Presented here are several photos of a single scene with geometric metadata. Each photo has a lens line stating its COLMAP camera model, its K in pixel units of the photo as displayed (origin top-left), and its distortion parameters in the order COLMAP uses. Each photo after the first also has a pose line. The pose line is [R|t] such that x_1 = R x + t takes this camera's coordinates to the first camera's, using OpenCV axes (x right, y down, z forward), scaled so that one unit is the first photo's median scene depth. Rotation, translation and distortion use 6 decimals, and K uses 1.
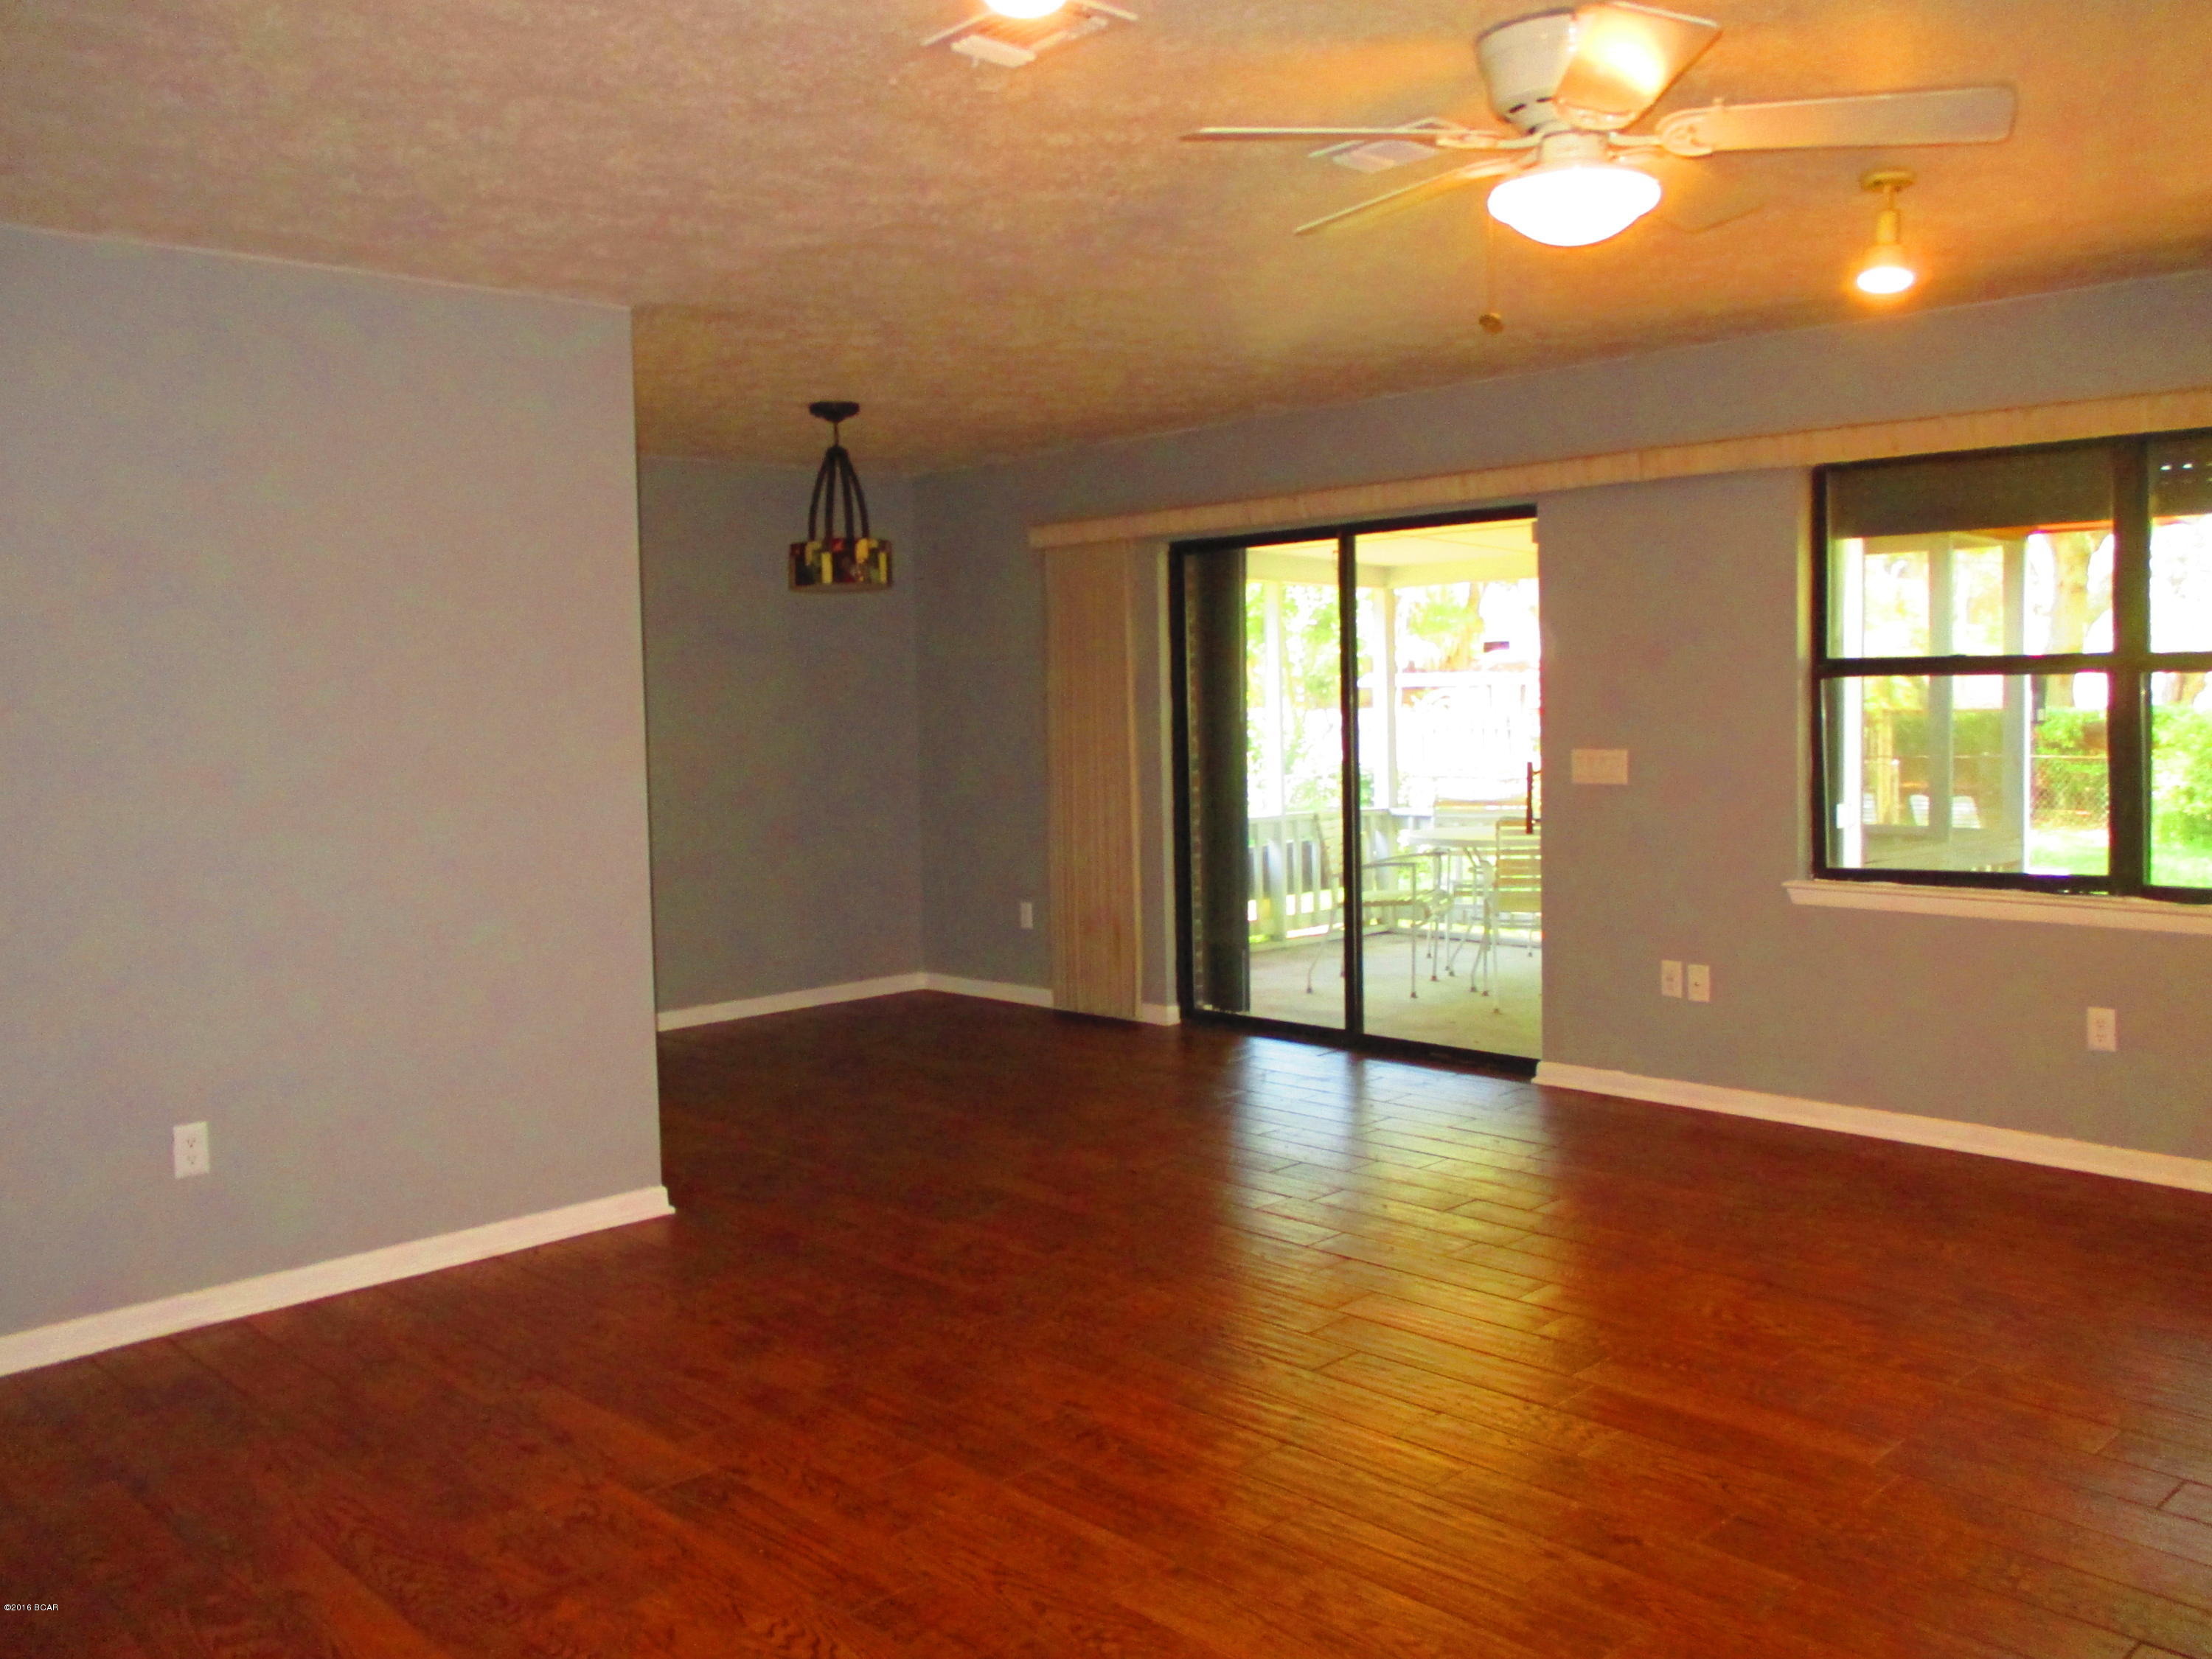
lens RADIAL K [[1867.2, 0, 1093.6], [0, 1867.2, 824.6], [0, 0, 1]] dist [0.002715, -0.007364]
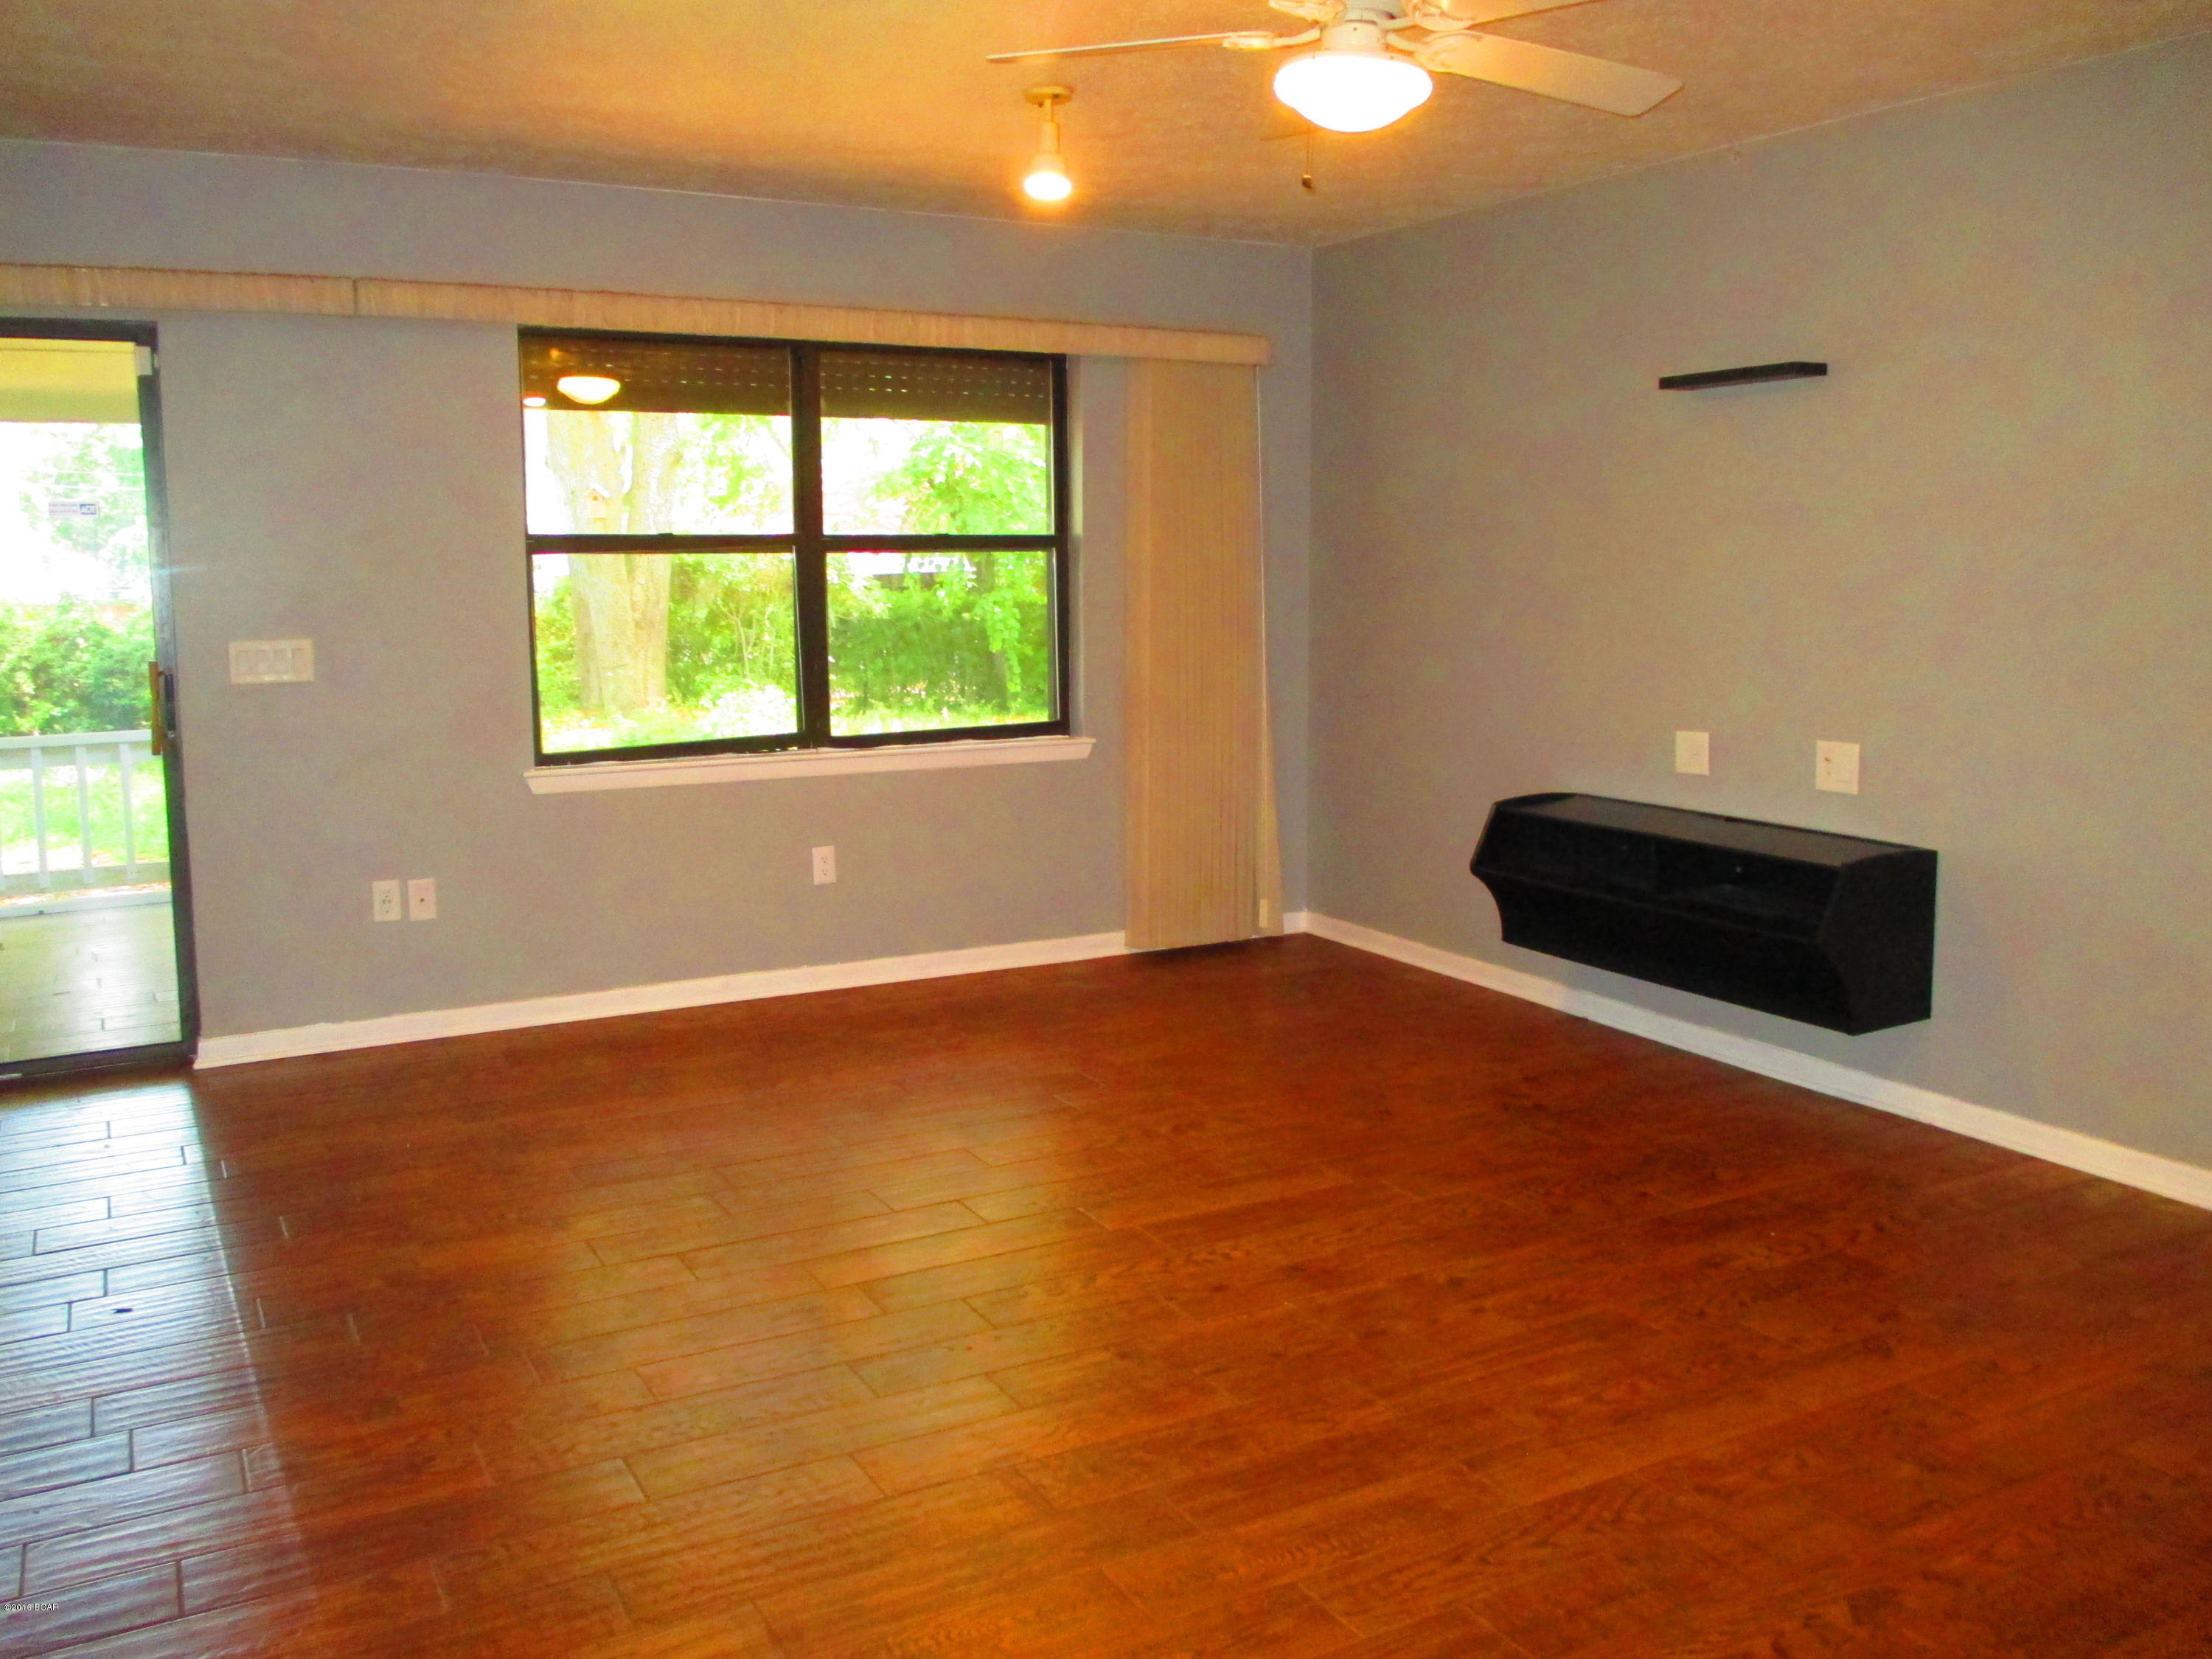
lens RADIAL K [[1867.2, 0, 1086.7], [0, 1867.2, 842.6], [0, 0, 1]] dist [0.002715, -0.007364]
pose [[0.271338, -0.134378, 0.953057, -0.519886], [0.072752, 0.990236, 0.118908, -0.029662], [-0.959731, 0.037072, 0.278465, 0.530687]]
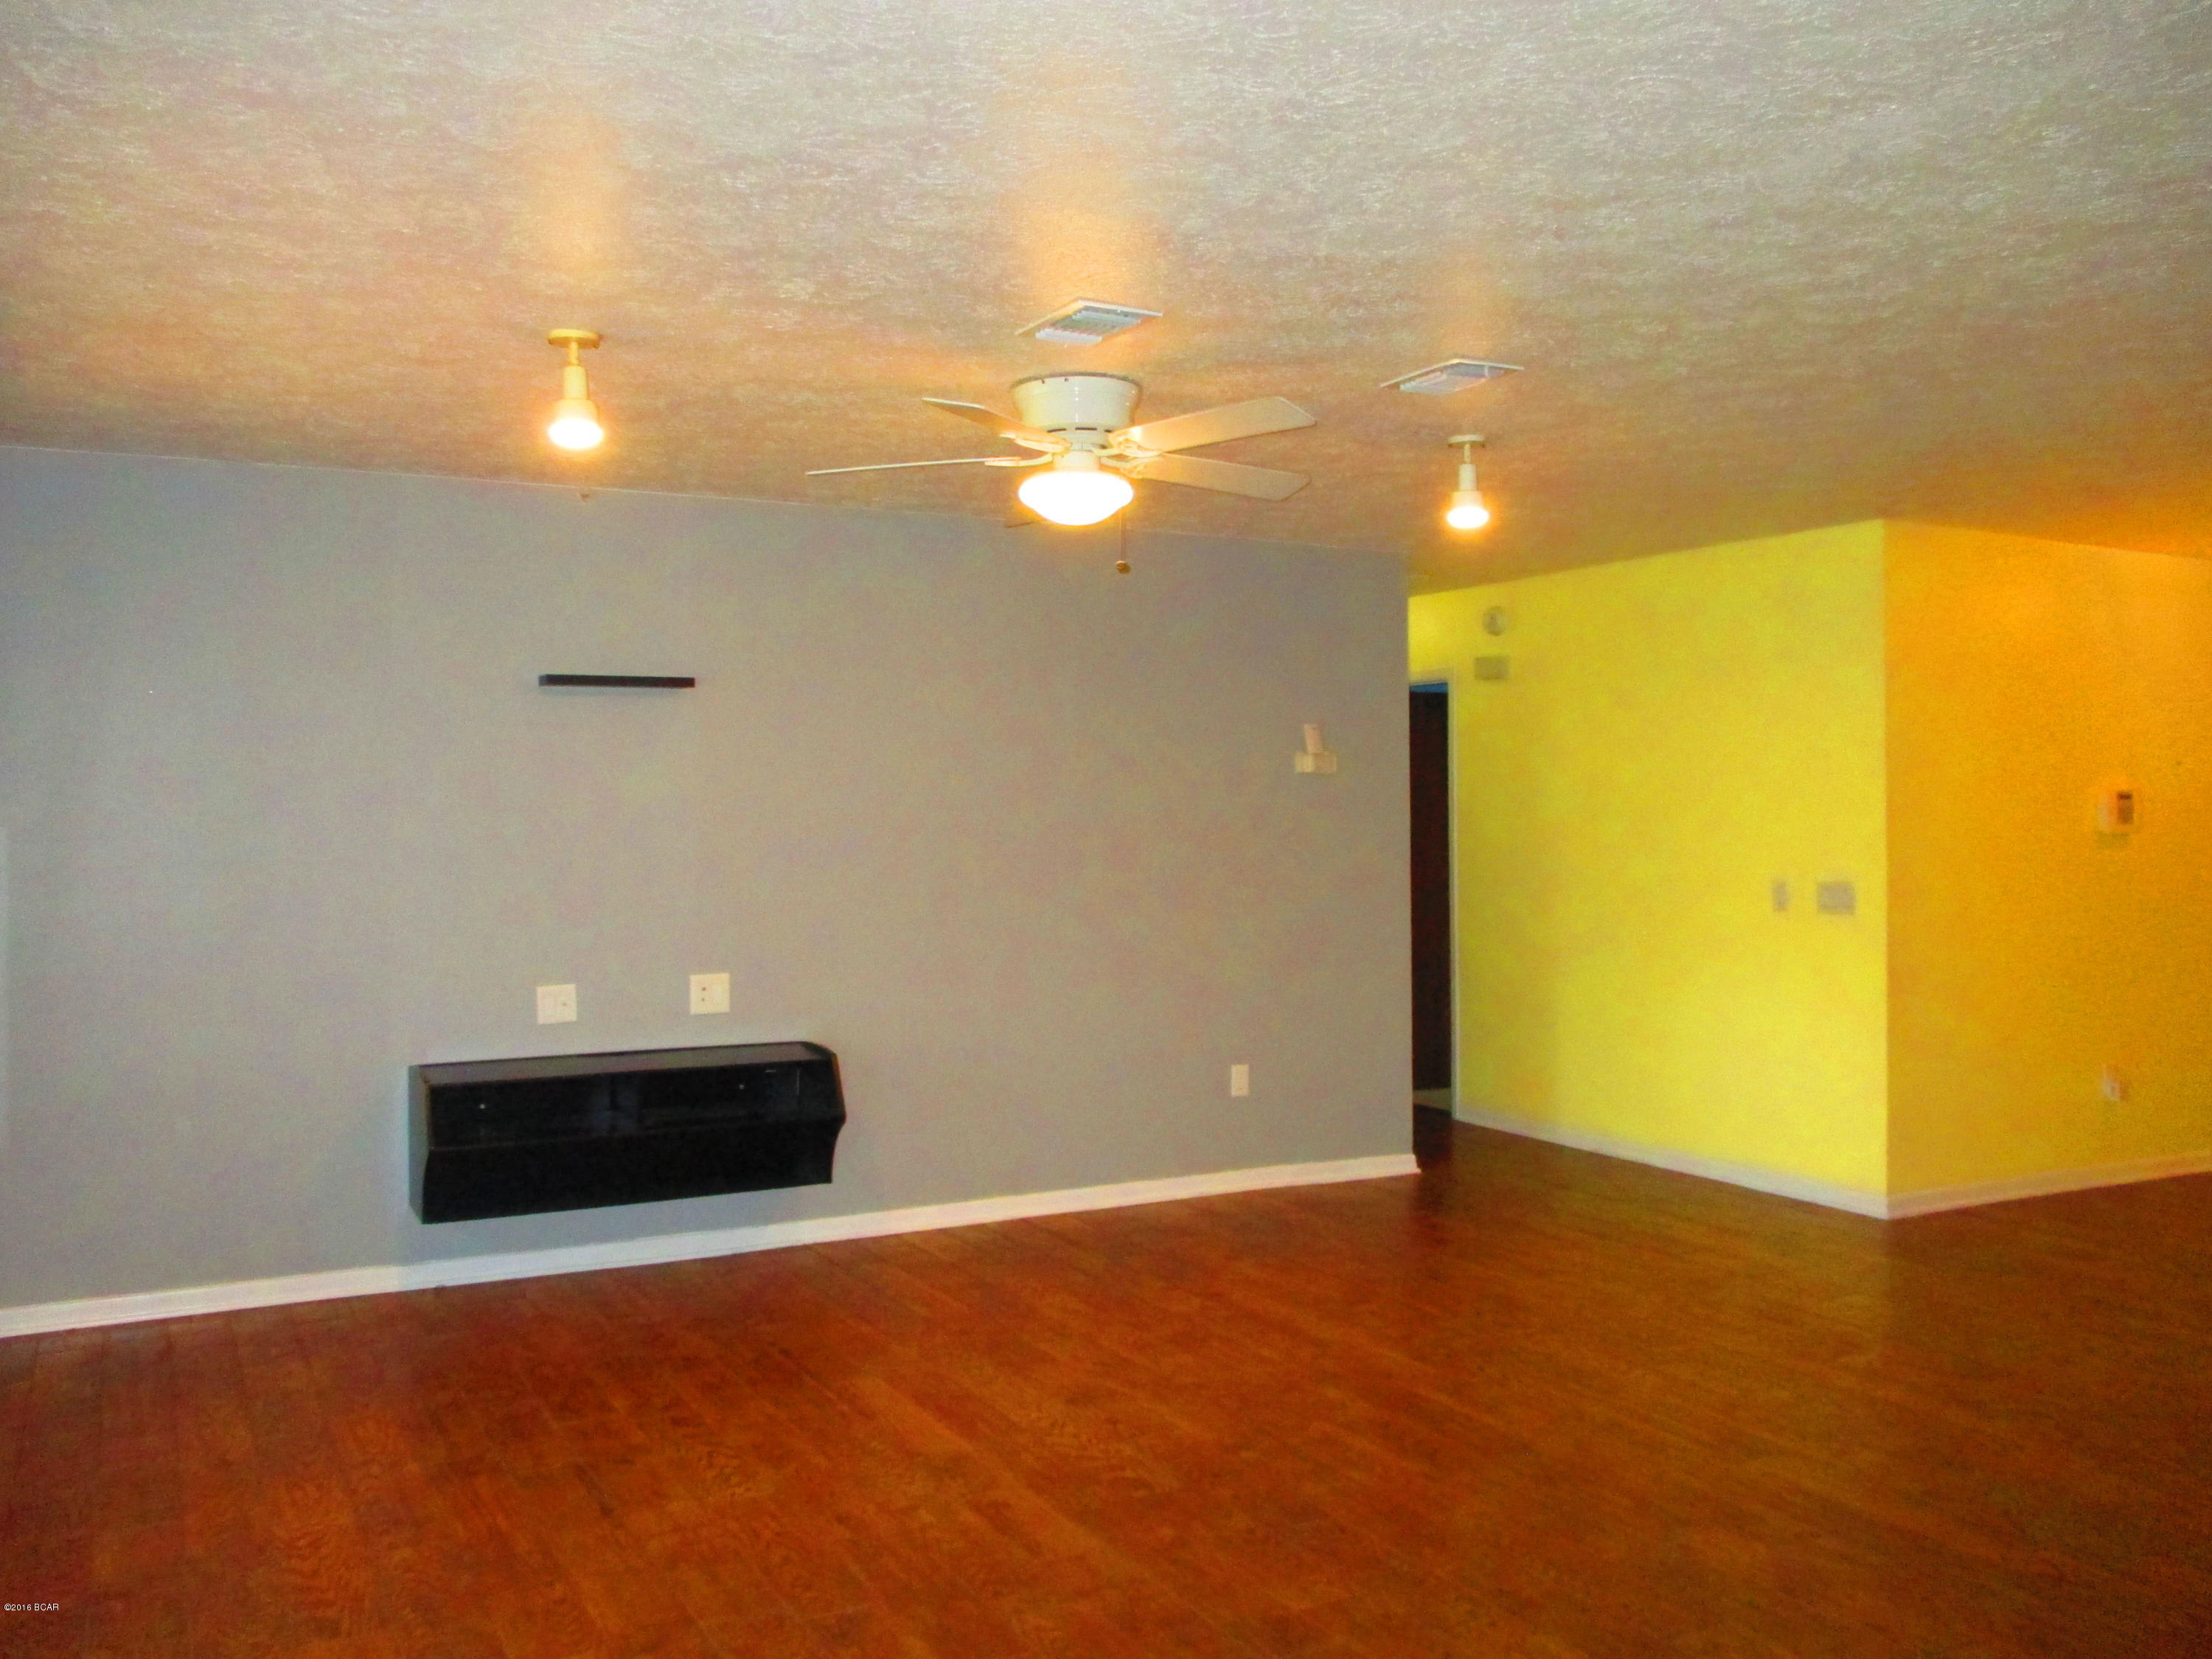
lens RADIAL K [[1867.2, 0, 1102.0], [0, 1867.2, 819.3], [0, 0, 1]] dist [0.002715, -0.007364]
pose [[-0.961653, 0.019423, 0.273579, -0.093015], [0.040030, 0.996748, 0.069943, -0.111383], [-0.271331, 0.078212, -0.959303, 1.485318]]
